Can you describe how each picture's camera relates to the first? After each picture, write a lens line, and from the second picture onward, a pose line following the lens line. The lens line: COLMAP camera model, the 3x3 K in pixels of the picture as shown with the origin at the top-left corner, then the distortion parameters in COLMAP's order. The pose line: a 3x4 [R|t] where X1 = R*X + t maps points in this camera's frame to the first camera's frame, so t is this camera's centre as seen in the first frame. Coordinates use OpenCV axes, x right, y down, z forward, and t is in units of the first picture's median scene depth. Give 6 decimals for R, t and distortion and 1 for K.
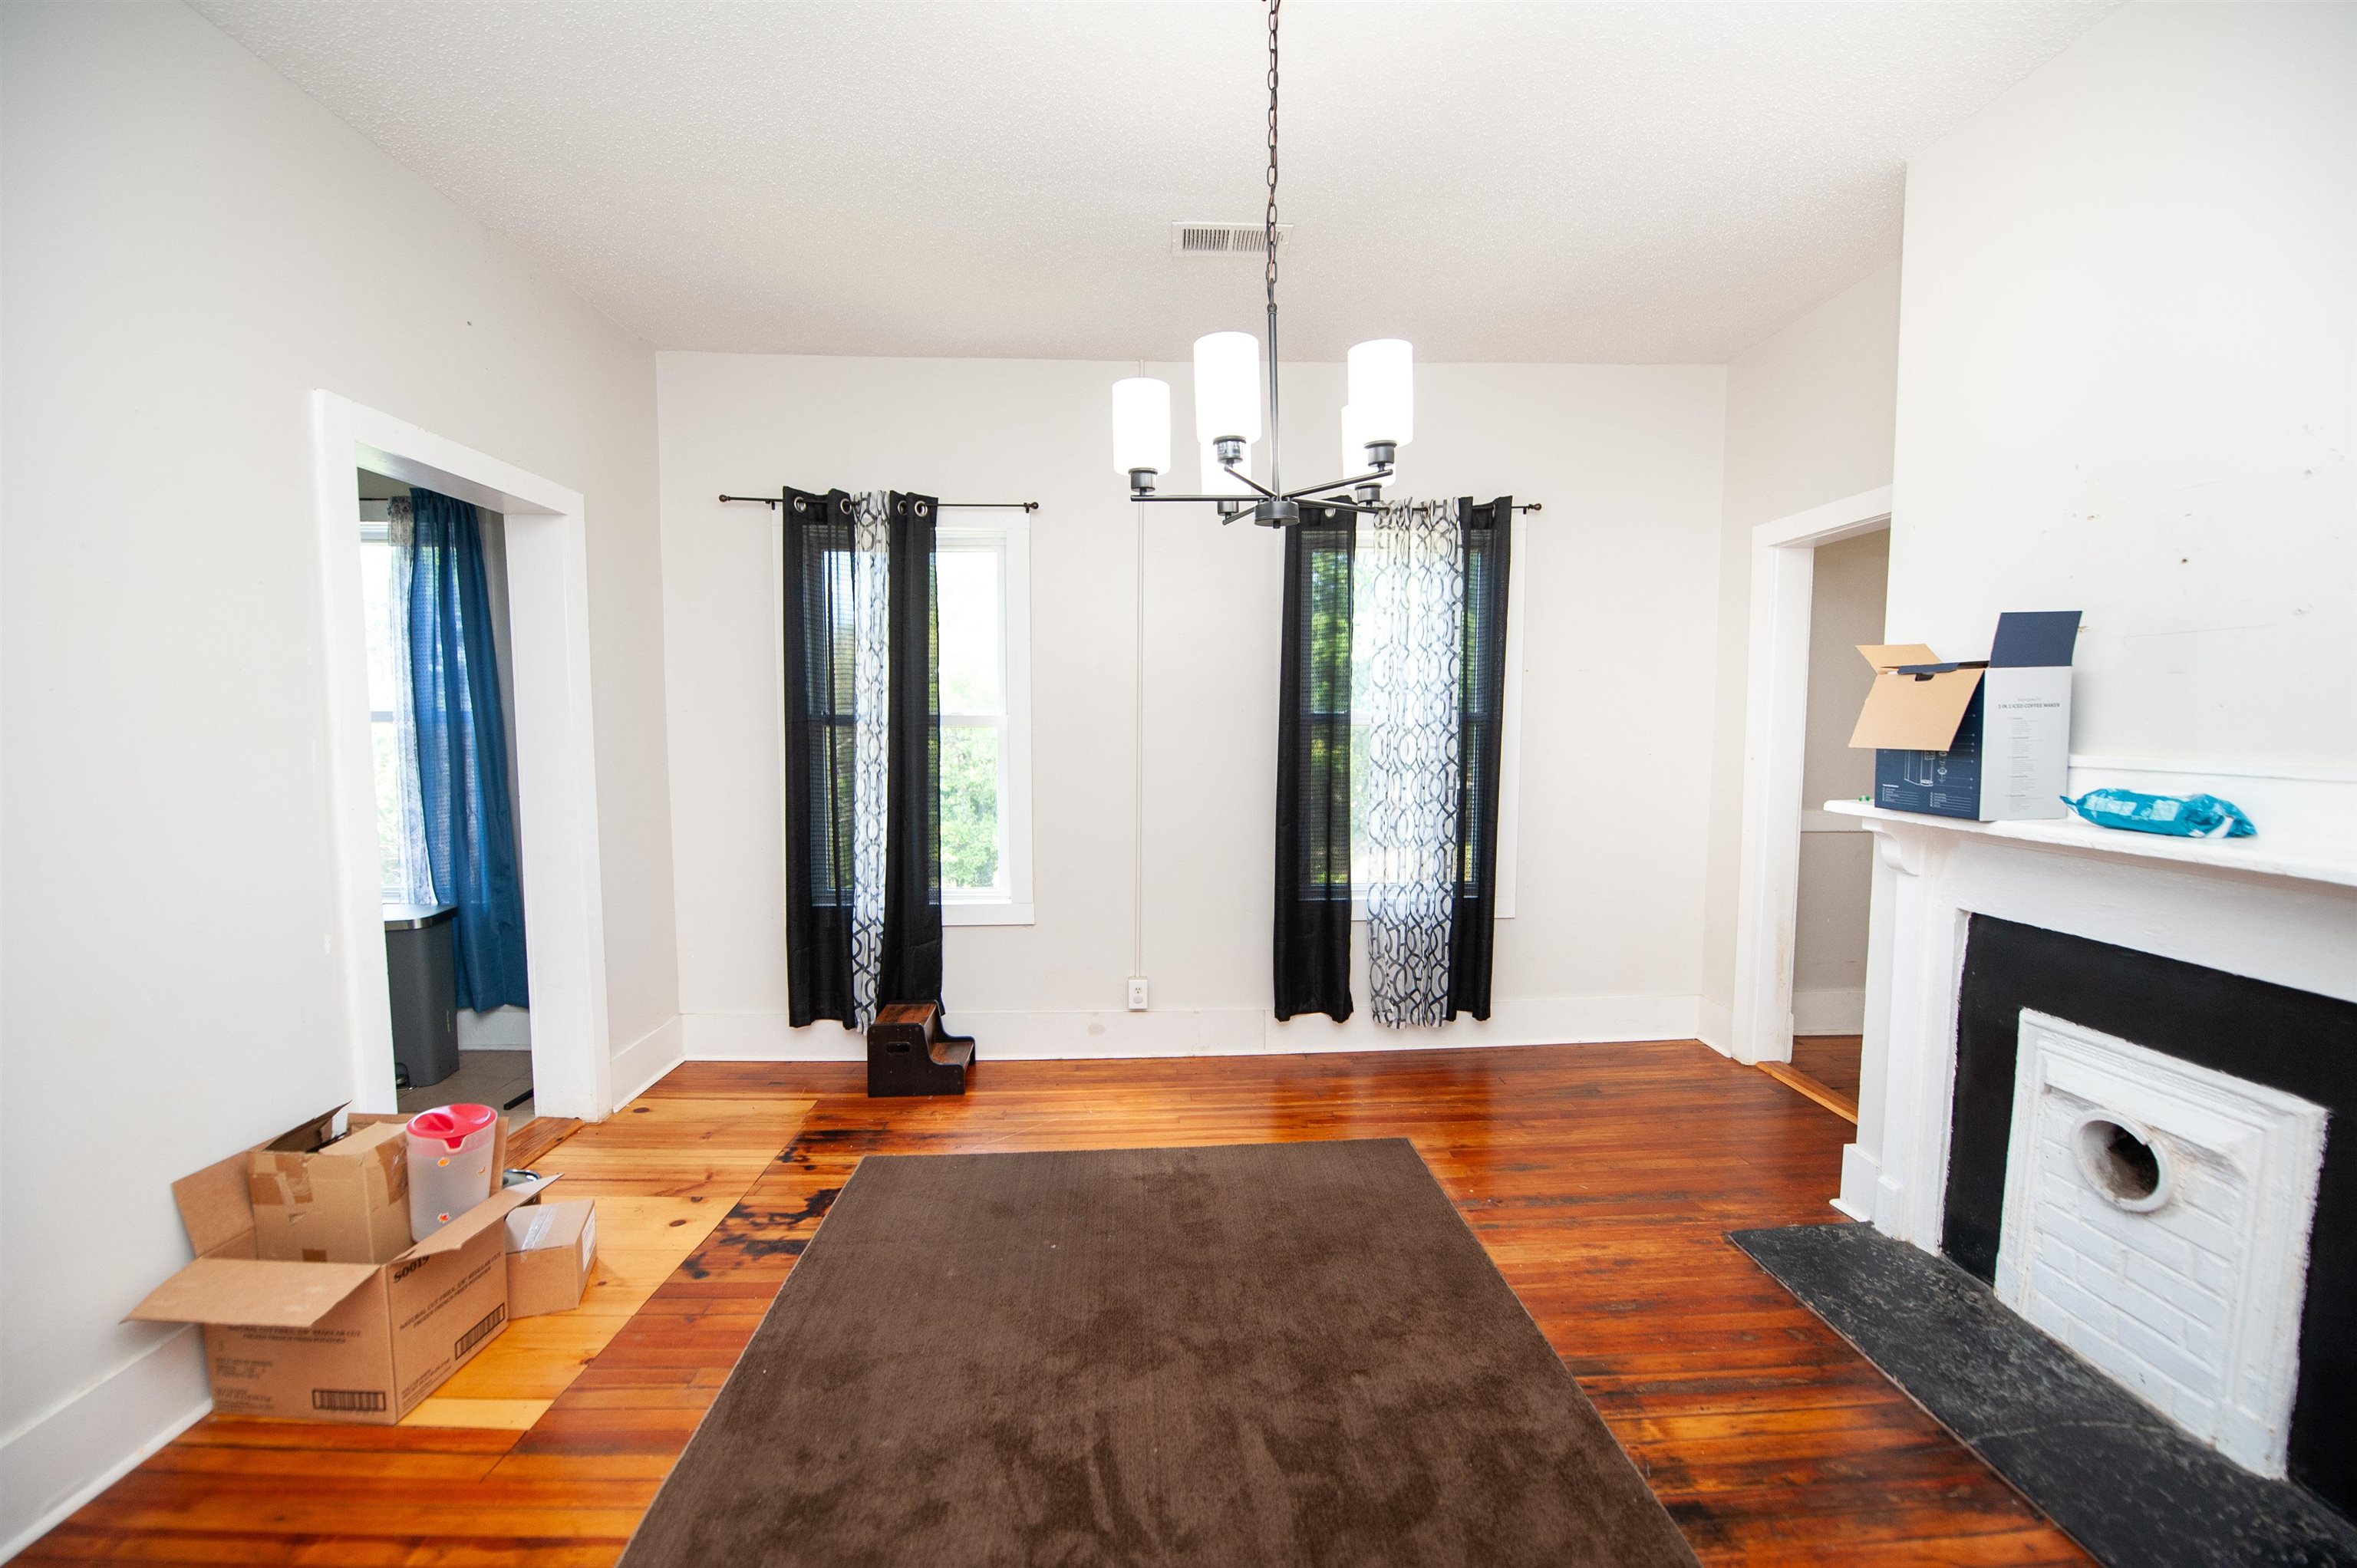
lens RADIAL K [[942.4, 0, 1173.6], [0, 942.4, 793.0], [0, 0, 1]] dist [-0.010796, -0.004404]
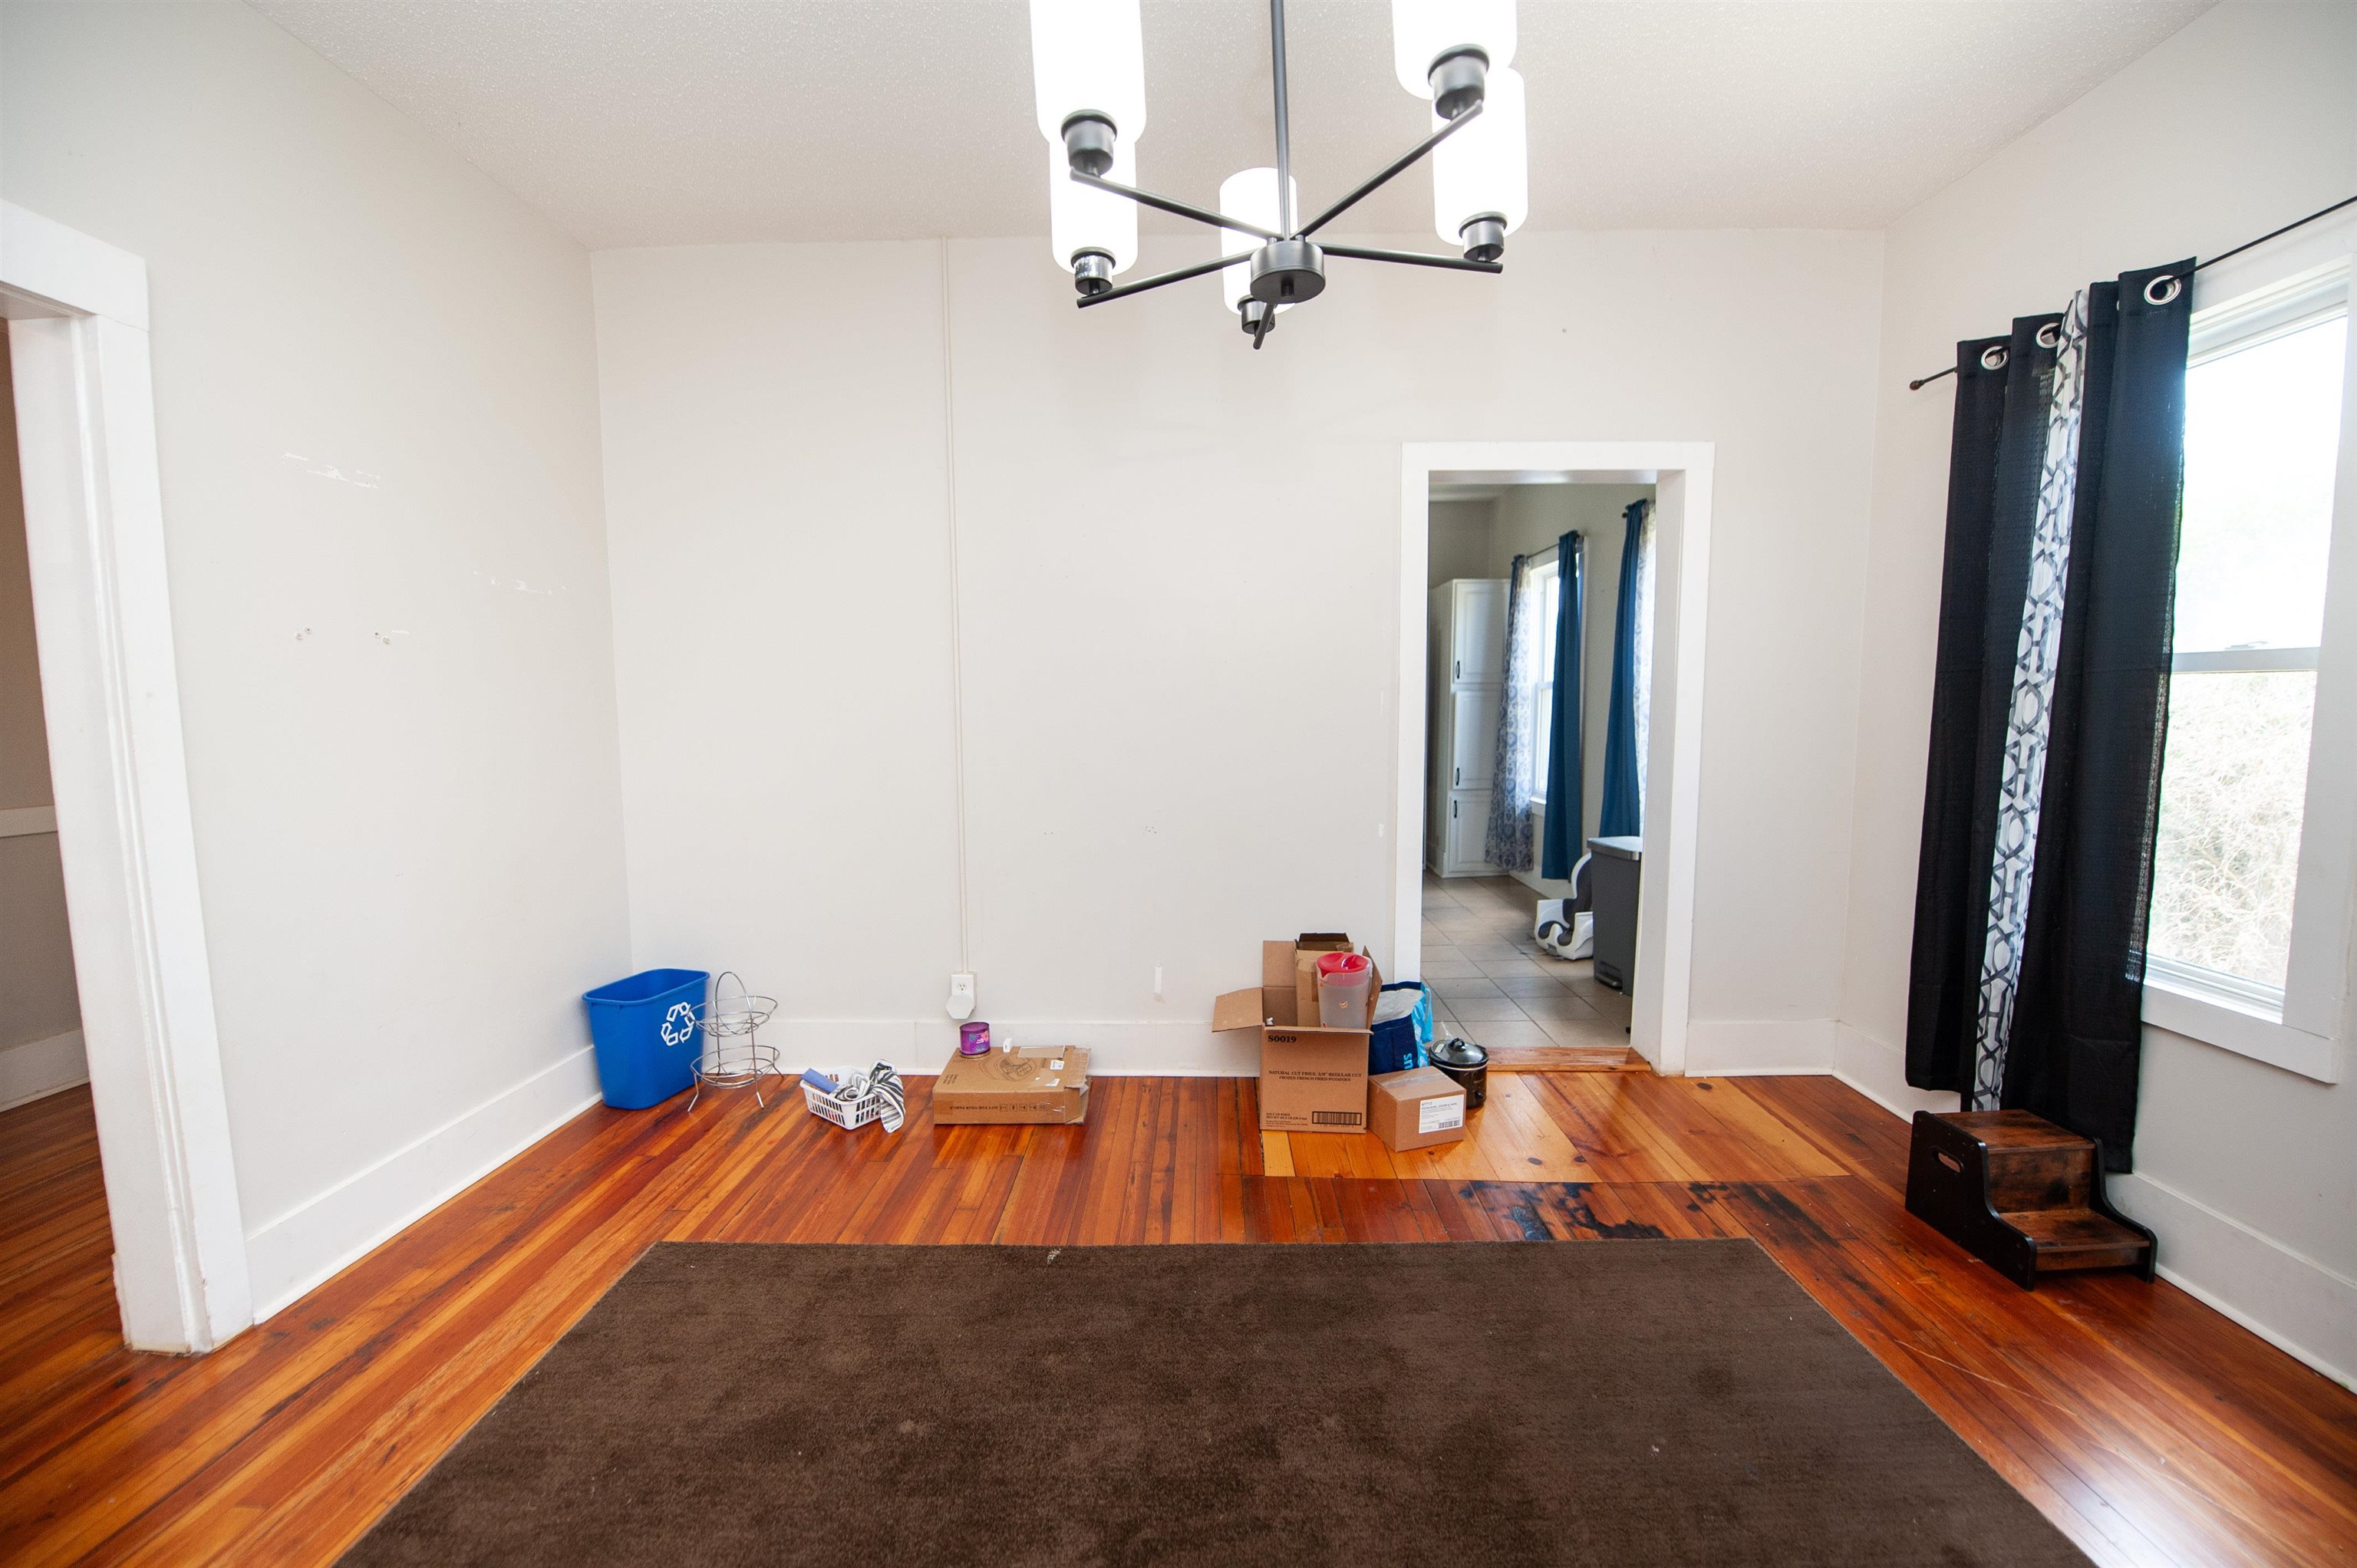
lens RADIAL K [[930.4, 0, 1185.8], [0, 930.4, 791.9], [0, 0, 1]] dist [-0.021746, -0.000504]
pose [[-0.042689, 0.090917, -0.994943, 0.370425], [-0.072664, 0.992931, 0.093850, -0.007908], [0.996443, 0.076303, -0.035780, 0.505506]]
